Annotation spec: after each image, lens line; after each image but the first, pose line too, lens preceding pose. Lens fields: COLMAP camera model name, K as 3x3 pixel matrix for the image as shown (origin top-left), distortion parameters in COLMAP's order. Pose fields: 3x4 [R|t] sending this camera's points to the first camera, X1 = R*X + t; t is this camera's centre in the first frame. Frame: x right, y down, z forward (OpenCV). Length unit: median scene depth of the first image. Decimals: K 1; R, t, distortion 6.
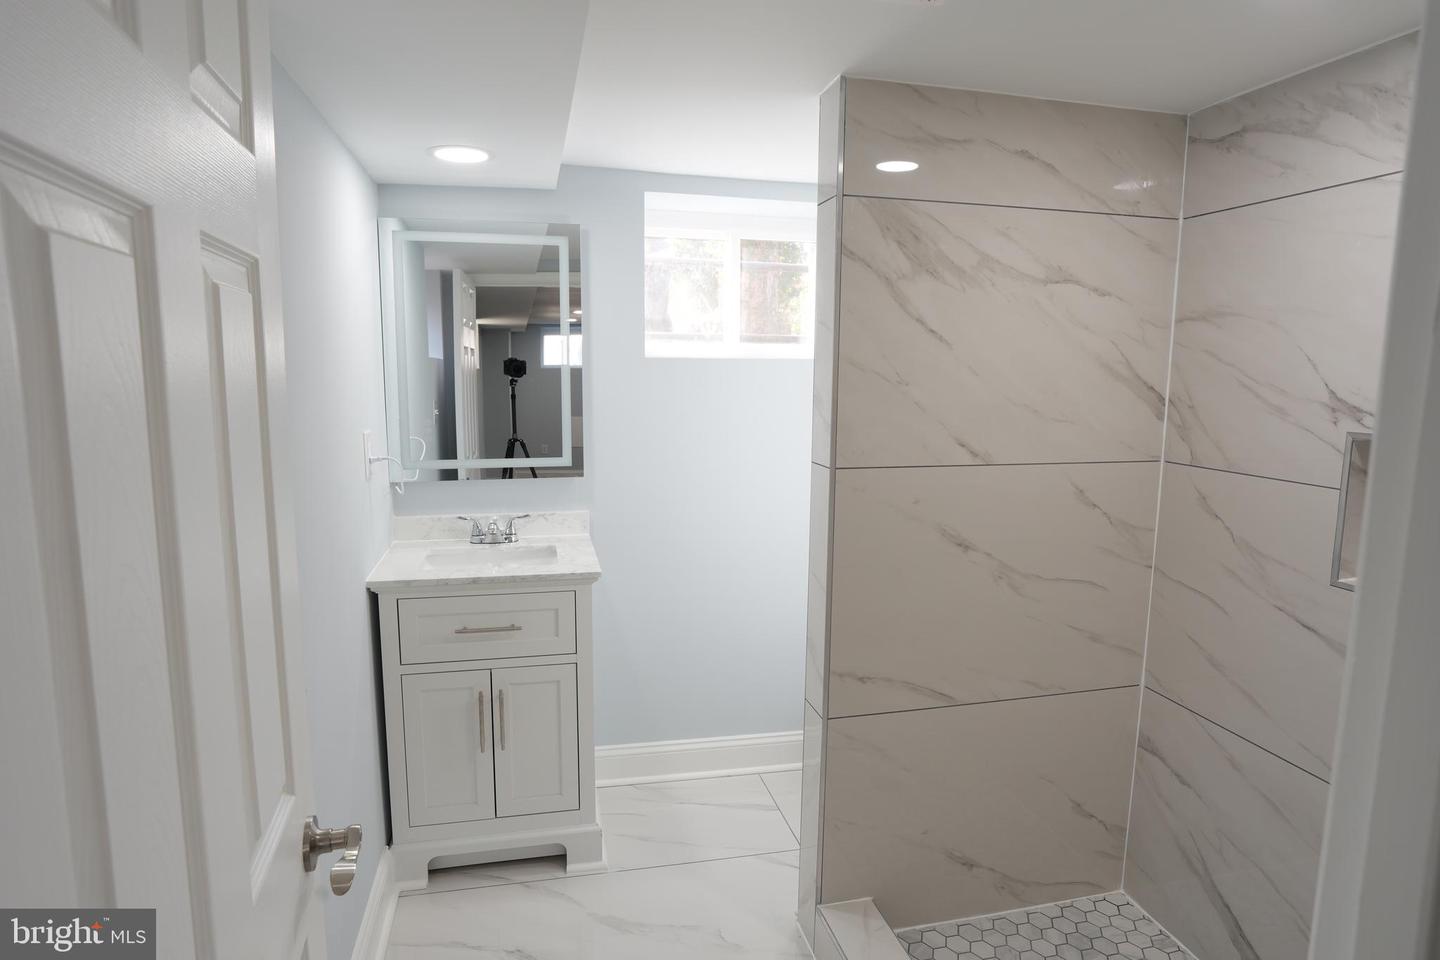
lens RADIAL K [[805.2, 0, 716.3], [0, 805.2, 475.3], [0, 0, 1]] dist [-0.052803, 0.029190]
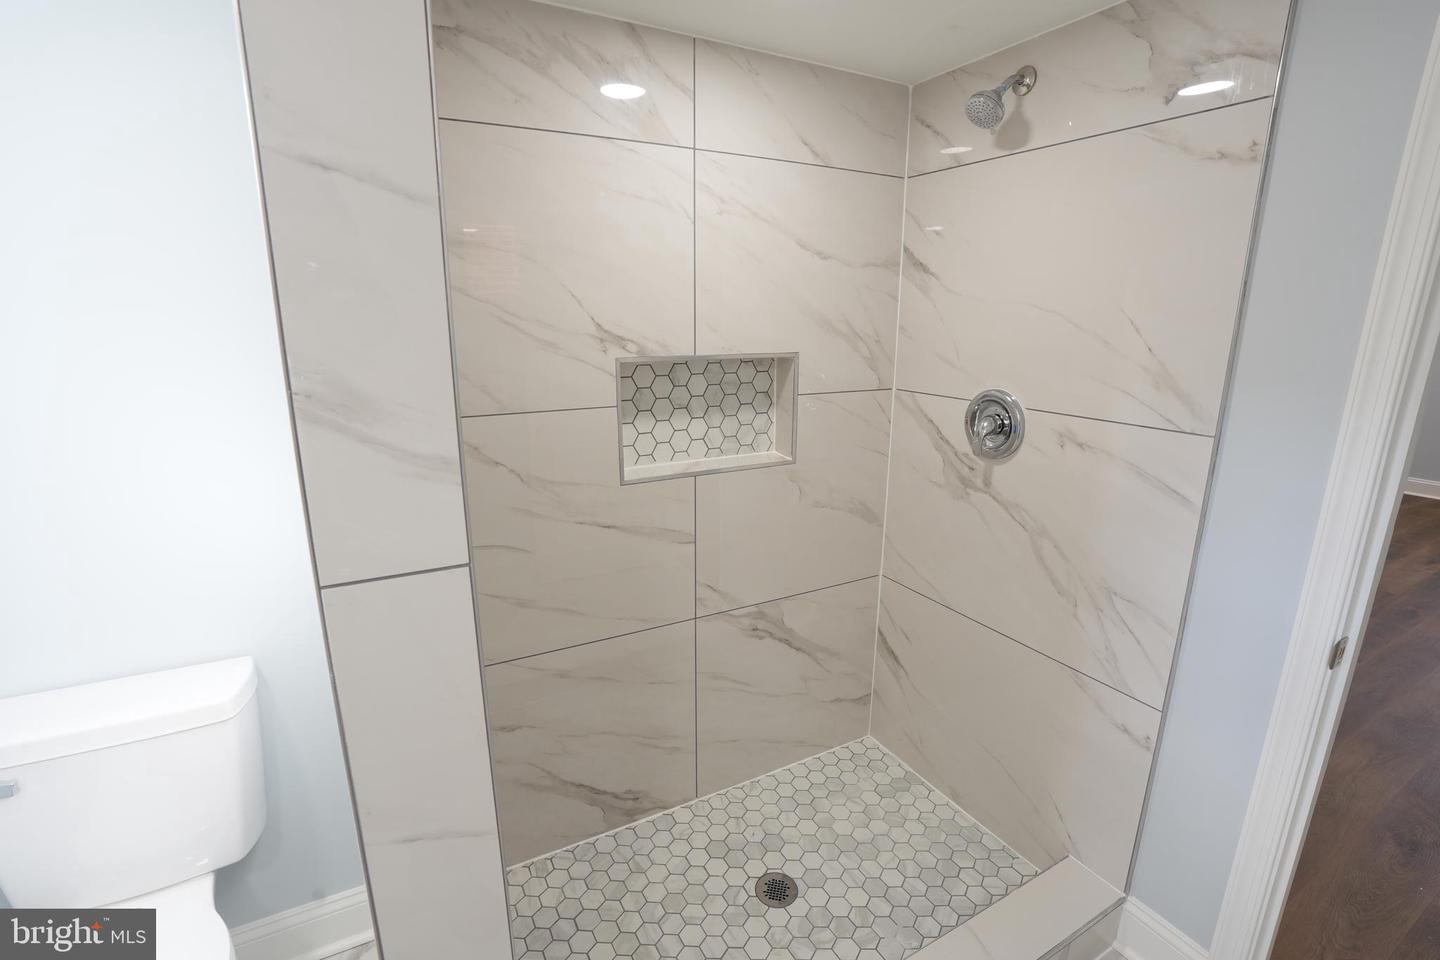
lens RADIAL K [[668.5, 0, 717.2], [0, 668.5, 474.8], [0, 0, 1]] dist [-0.072397, 0.024537]
pose [[-0.265787, -0.243056, 0.932888, -0.210808], [0.122344, 0.951366, 0.282727, -0.145499], [-0.956237, 0.189278, -0.223125, 1.057420]]
